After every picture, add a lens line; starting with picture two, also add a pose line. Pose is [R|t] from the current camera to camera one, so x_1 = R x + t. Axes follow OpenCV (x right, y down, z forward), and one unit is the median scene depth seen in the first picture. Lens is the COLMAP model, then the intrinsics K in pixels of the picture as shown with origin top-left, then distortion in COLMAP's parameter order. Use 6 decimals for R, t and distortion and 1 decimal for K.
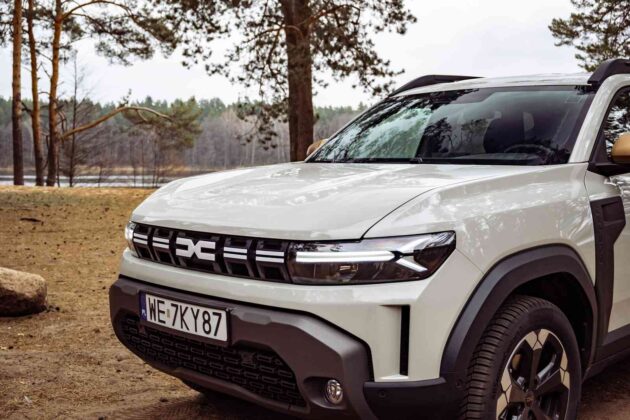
lens RADIAL K [[797.2, 0, 315.0], [0, 797.2, 210.0], [0, 0, 1]] dist [0.001547, -0.013727]
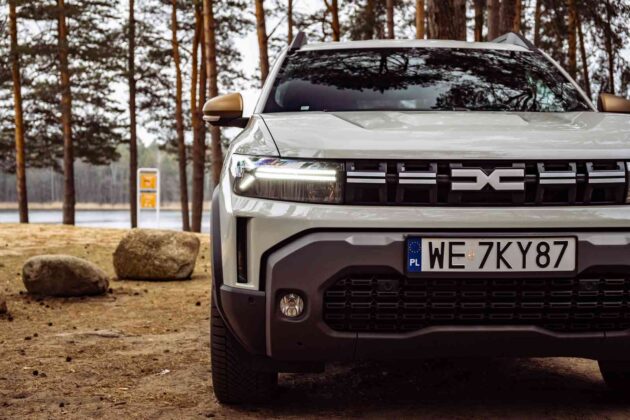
lens RADIAL K [[925.2, 0, 340.0], [0, 925.2, 208.0], [0, 0, 1]] dist [0.099108, -0.029999]
pose [[0.670274, -0.016722, 0.741925, -0.520643], [0.051569, 0.998379, -0.024086, 0.049233], [-0.740320, 0.054405, 0.670050, 0.223171]]
